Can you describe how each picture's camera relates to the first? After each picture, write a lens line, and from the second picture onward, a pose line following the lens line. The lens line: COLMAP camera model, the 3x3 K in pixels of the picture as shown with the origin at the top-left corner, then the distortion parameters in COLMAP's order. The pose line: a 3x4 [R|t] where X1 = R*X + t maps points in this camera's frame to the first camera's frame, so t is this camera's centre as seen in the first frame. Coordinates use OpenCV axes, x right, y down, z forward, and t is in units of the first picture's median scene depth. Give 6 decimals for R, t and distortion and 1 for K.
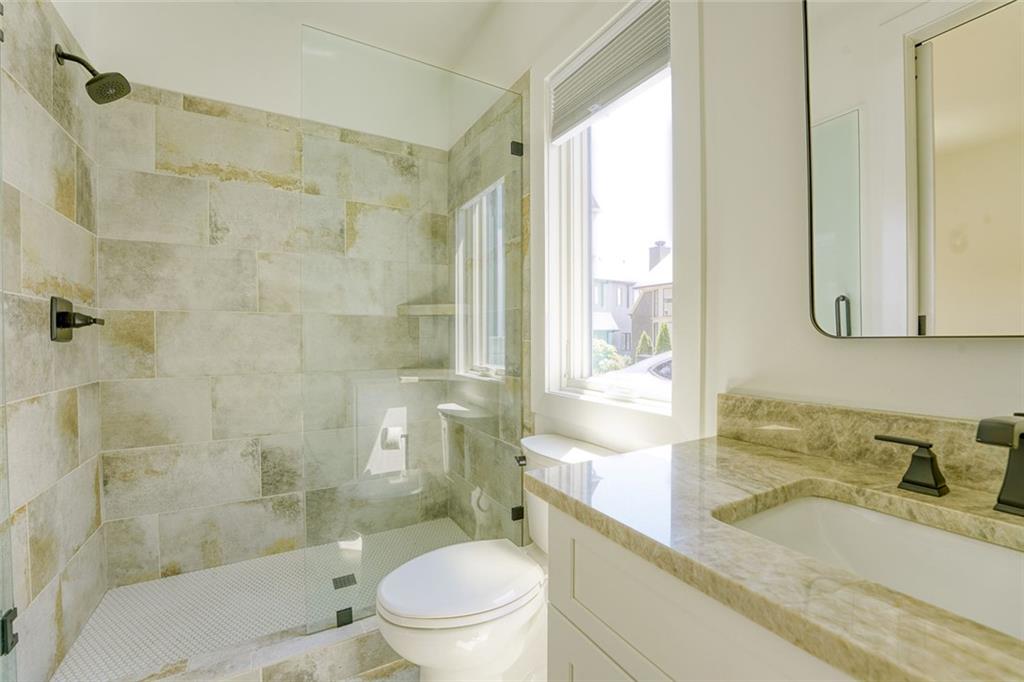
lens RADIAL K [[420.5, 0, 508.6], [0, 420.5, 344.4], [0, 0, 1]] dist [-0.027744, 0.002478]
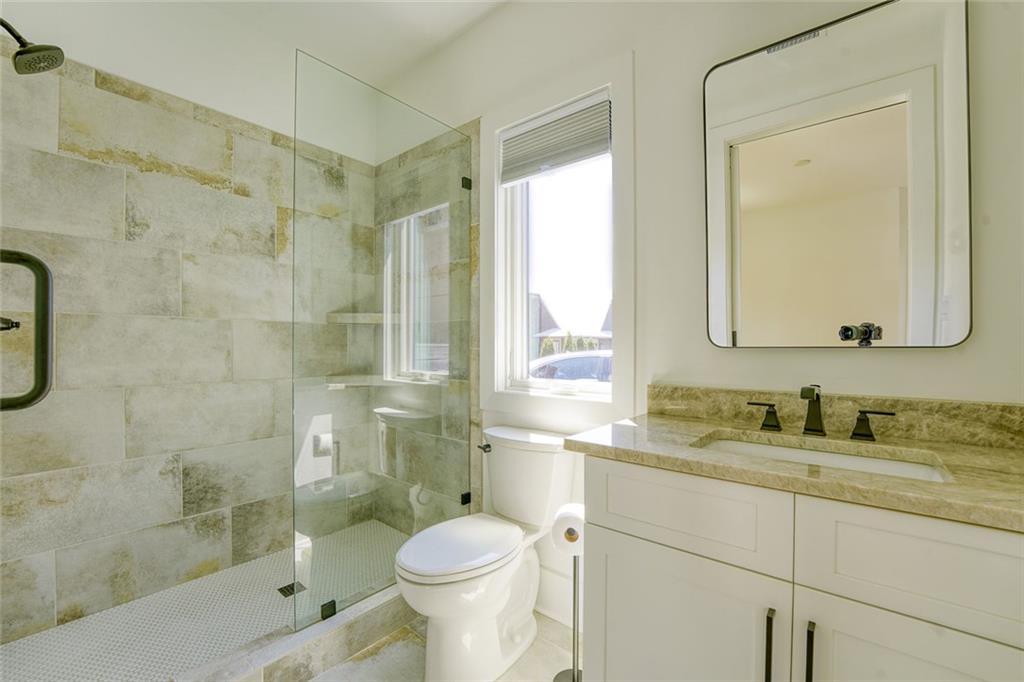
lens RADIAL K [[426.2, 0, 508.0], [0, 426.2, 344.9], [0, 0, 1]] dist [-0.028677, 0.003875]
pose [[0.938835, 0.004230, 0.344341, -0.258253], [0.001040, 0.999885, -0.015119, -0.000529], [-0.344365, 0.014552, 0.938723, -0.132268]]
